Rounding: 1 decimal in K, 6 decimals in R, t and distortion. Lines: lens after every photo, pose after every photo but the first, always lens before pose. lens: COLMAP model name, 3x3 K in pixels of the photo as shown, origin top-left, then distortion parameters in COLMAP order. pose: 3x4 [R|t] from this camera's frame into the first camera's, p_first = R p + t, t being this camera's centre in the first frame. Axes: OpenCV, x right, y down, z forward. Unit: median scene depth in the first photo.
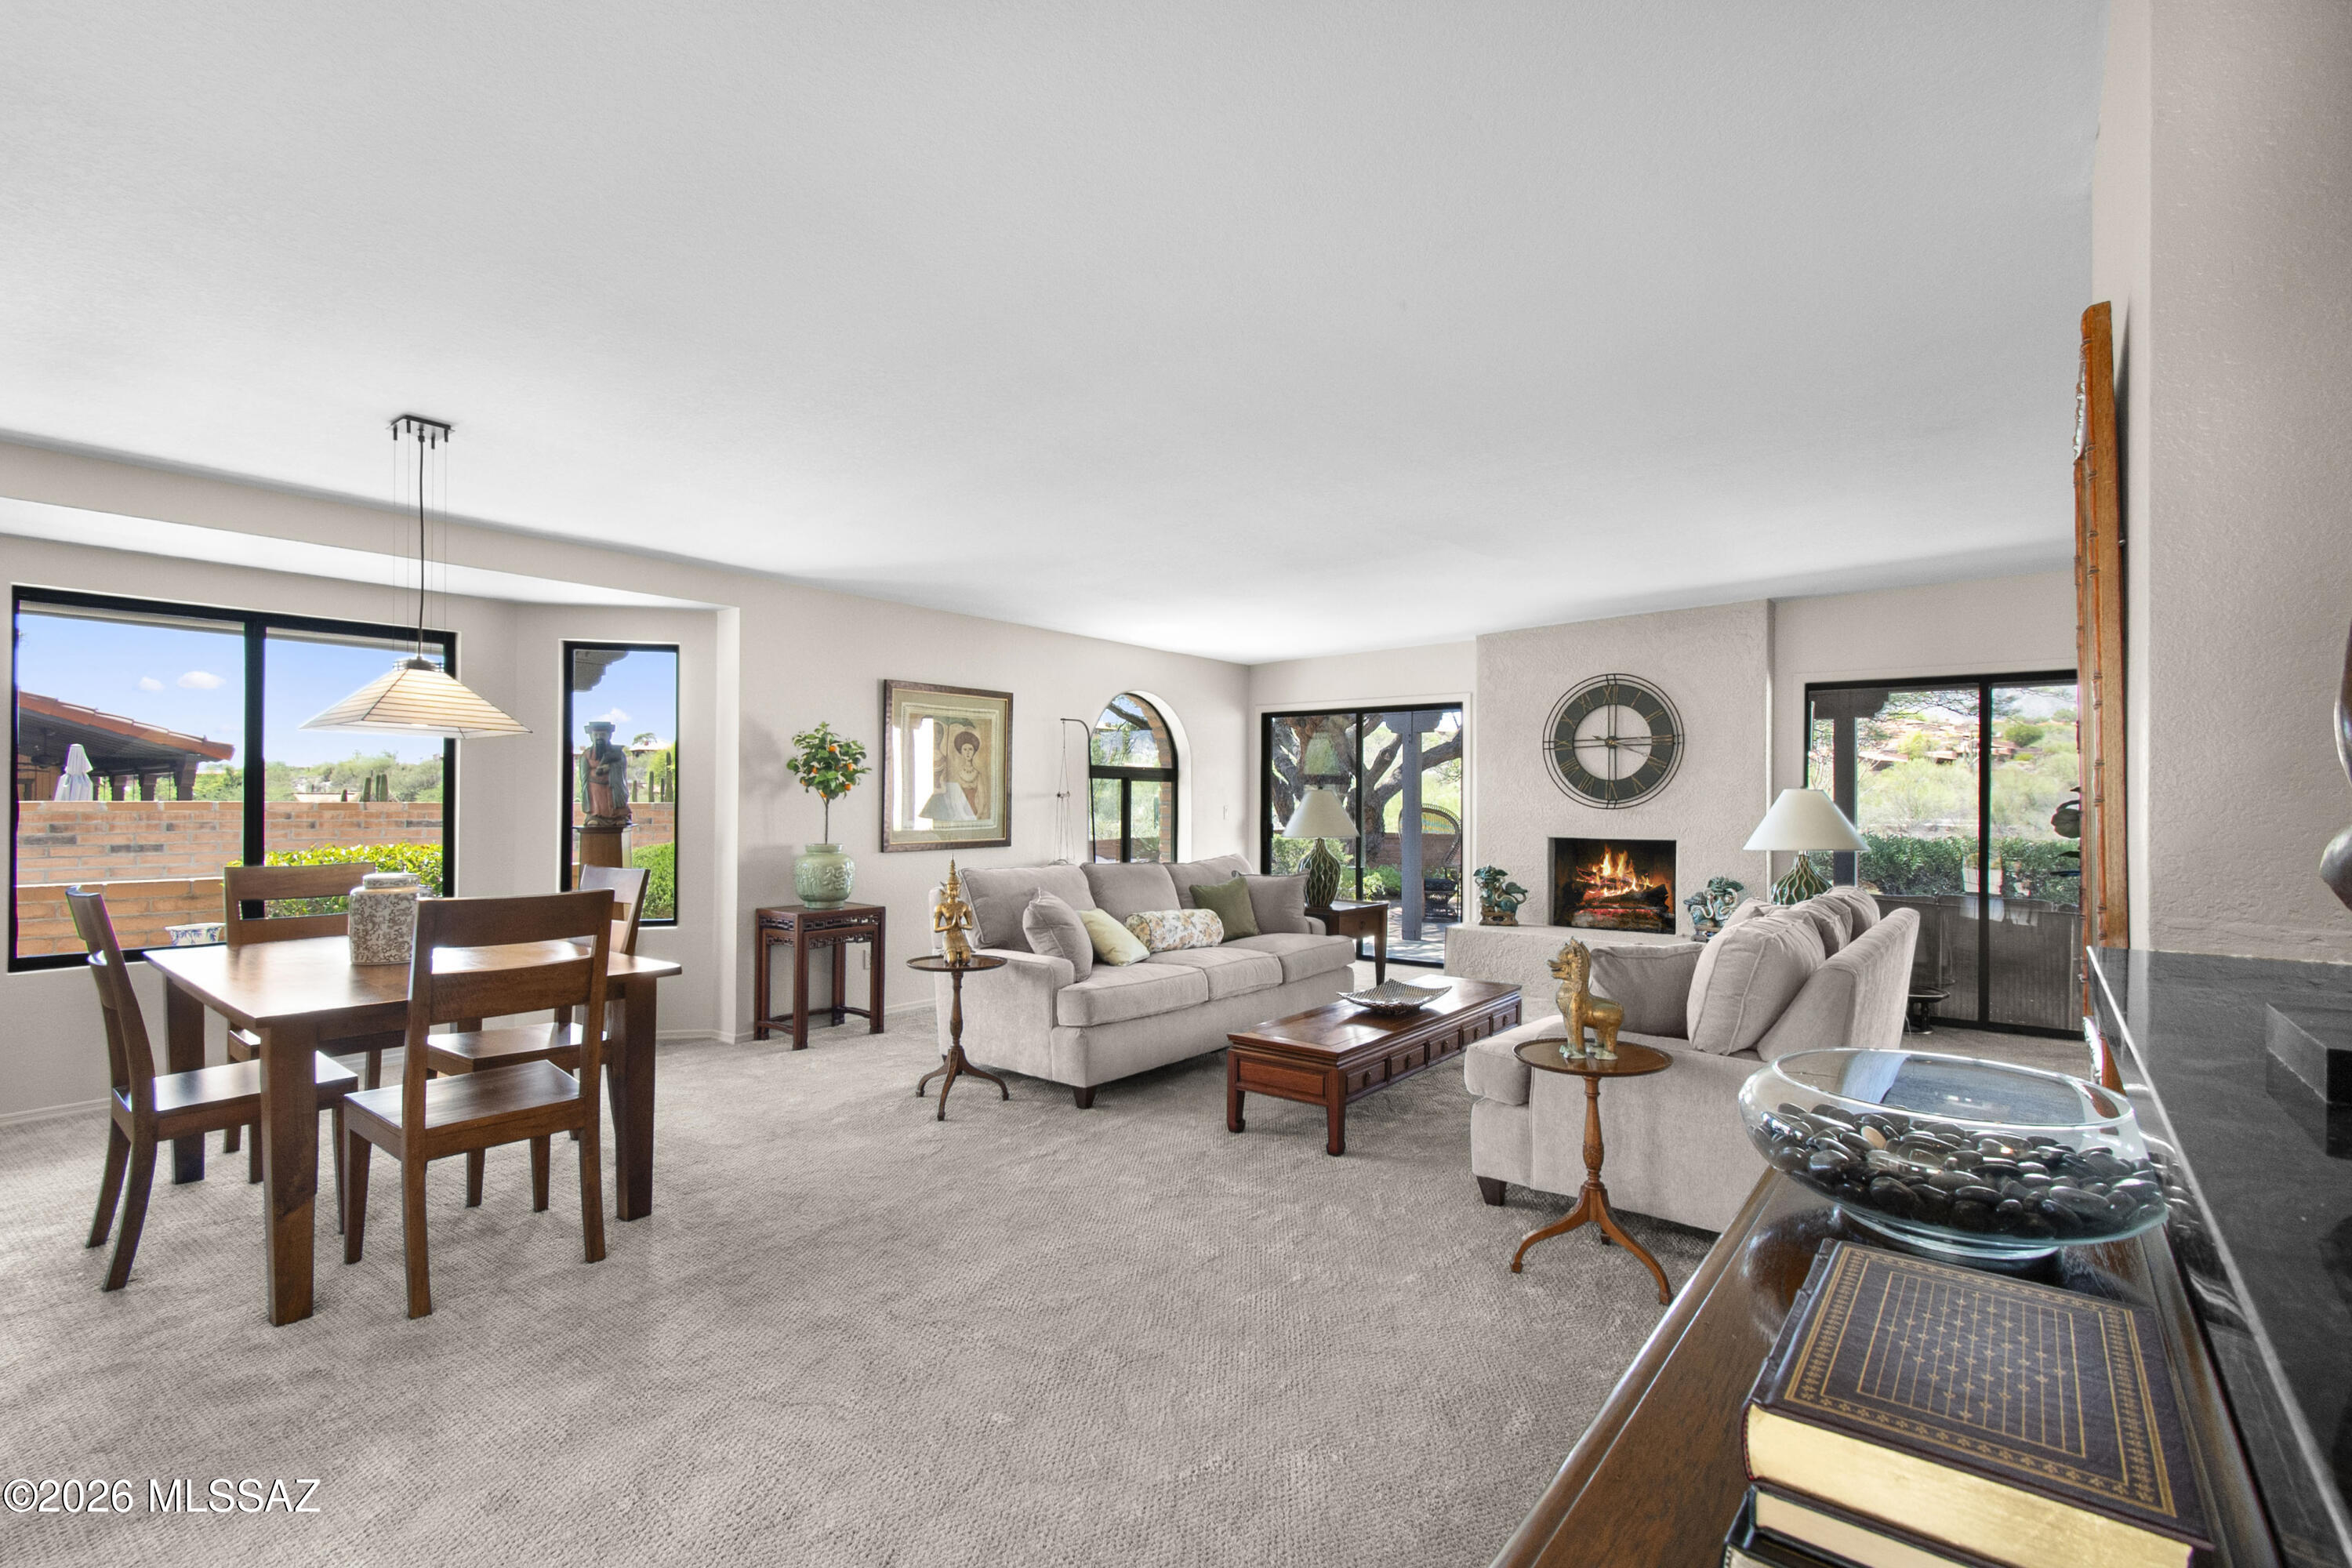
lens RADIAL K [[1063.9, 0, 1180.3], [0, 1063.9, 791.0], [0, 0, 1]] dist [0.001426, 0.000270]
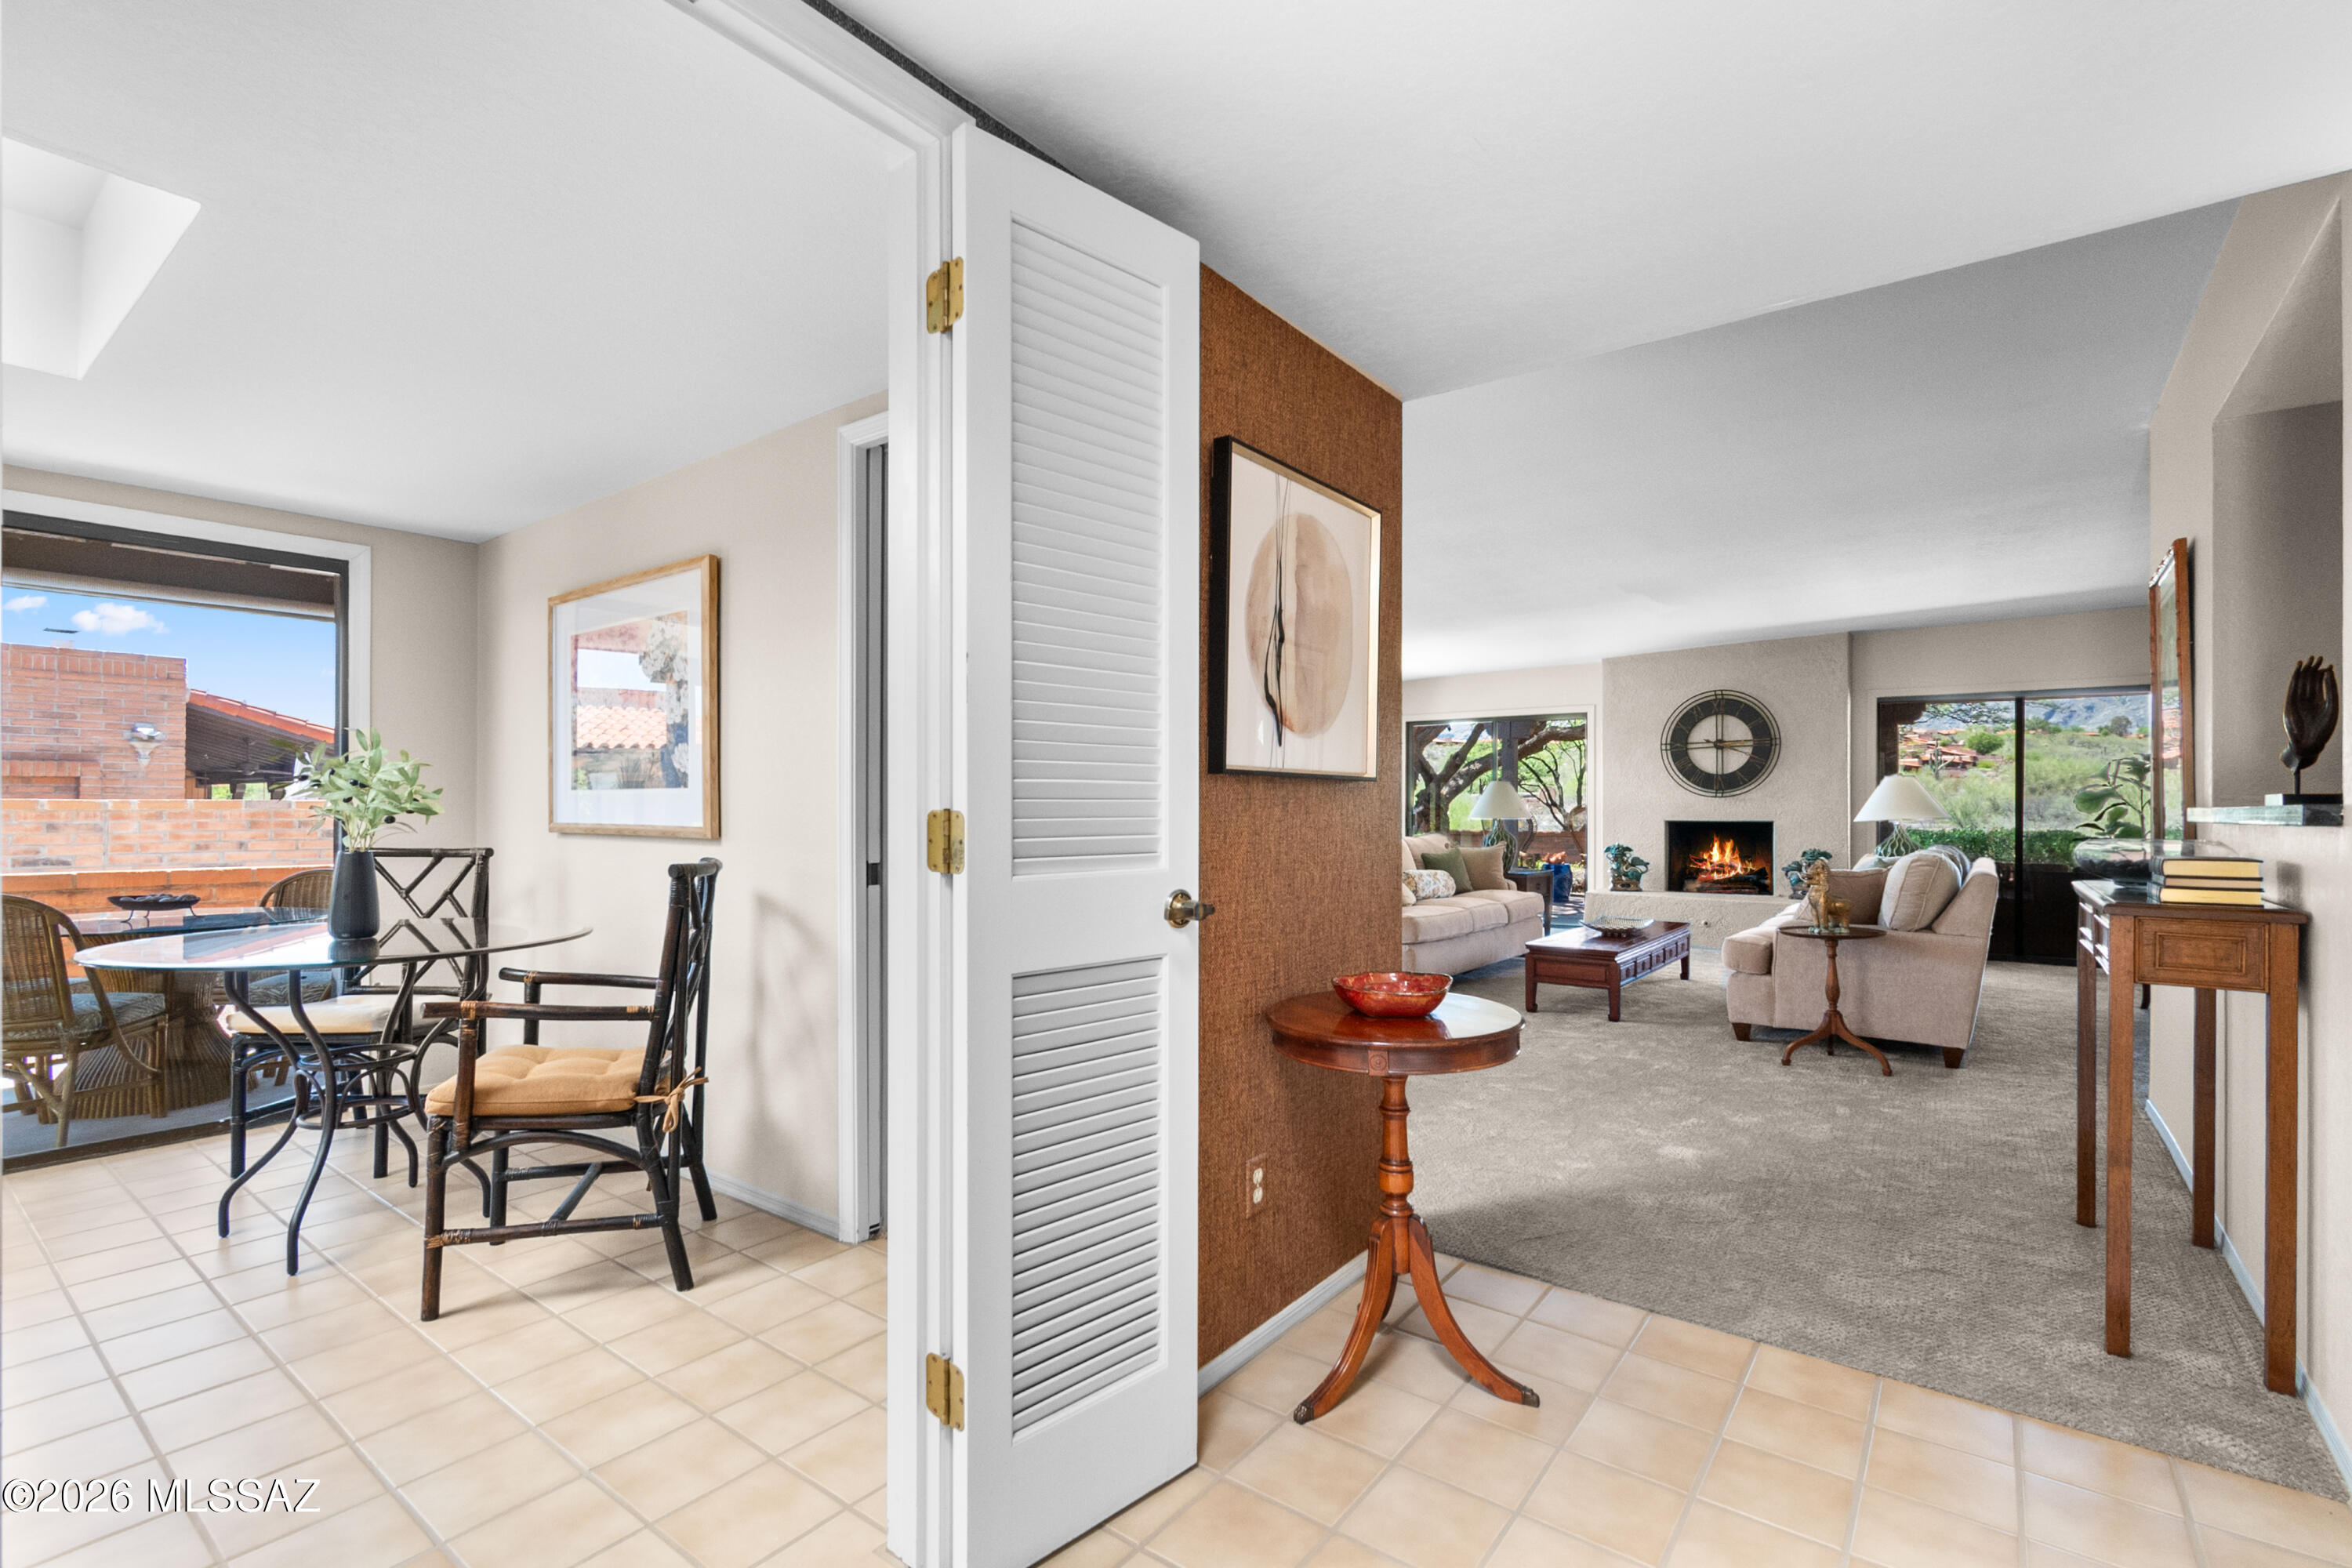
lens RADIAL K [[1050.1, 0, 1177.0], [0, 1050.1, 805.9], [0, 0, 1]] dist [-0.000213, -0.000884]
pose [[0.999888, -0.003722, 0.014479, -0.317642], [0.003648, 0.999980, 0.005079, 0.023124], [-0.014498, -0.005026, 0.999882, -0.291969]]
